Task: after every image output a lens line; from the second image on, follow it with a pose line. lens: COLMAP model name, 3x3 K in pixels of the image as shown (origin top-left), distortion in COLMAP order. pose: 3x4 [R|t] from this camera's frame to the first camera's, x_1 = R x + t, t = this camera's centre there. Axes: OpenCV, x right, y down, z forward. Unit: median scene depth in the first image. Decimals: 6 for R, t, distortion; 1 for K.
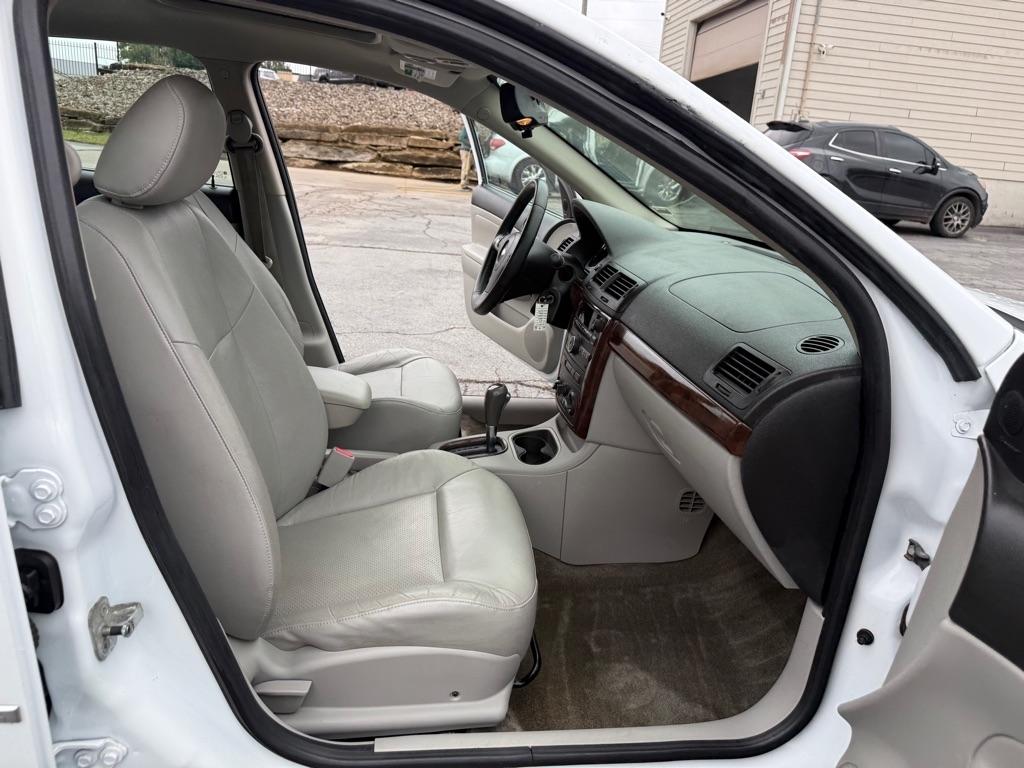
lens RADIAL K [[732.1, 0, 496.0], [0, 732.1, 390.9], [0, 0, 1]] dist [0.012384, -0.015867]
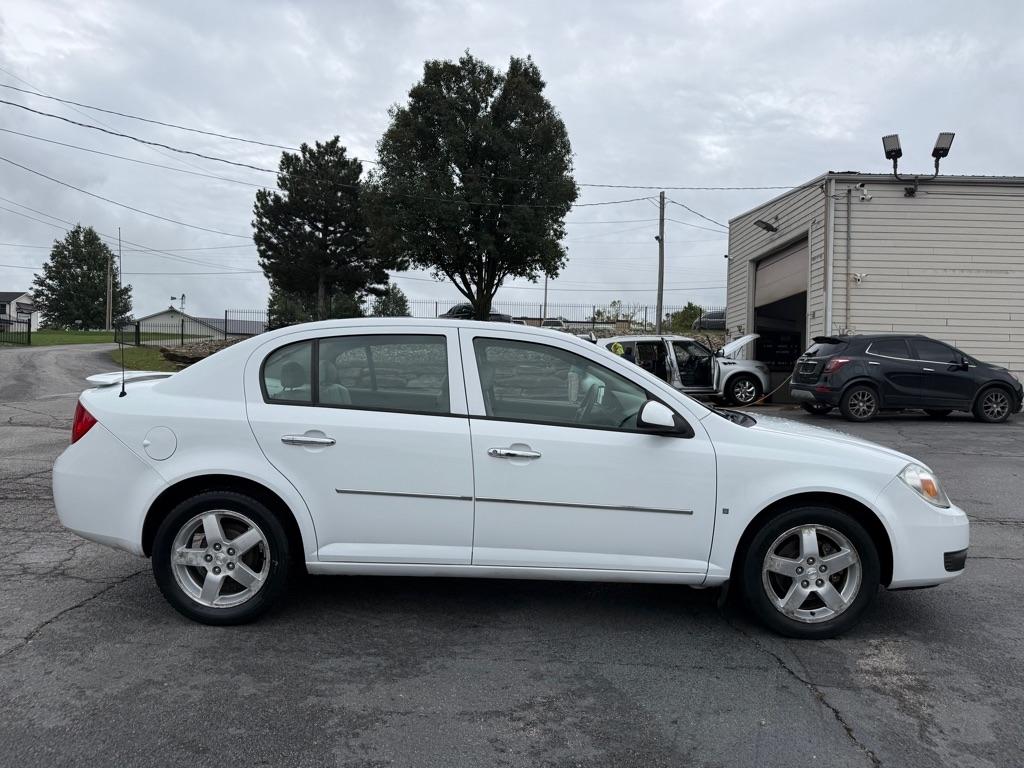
lens RADIAL K [[732.1, 0, 506.0], [0, 732.1, 387.4], [0, 0, 1]] dist [0.012384, -0.015867]
pose [[0.990668, -0.055159, -0.124638, 0.013272], [0.015829, 0.954826, -0.296745, 0.054081], [0.135376, 0.292002, 0.946788, -0.163574]]
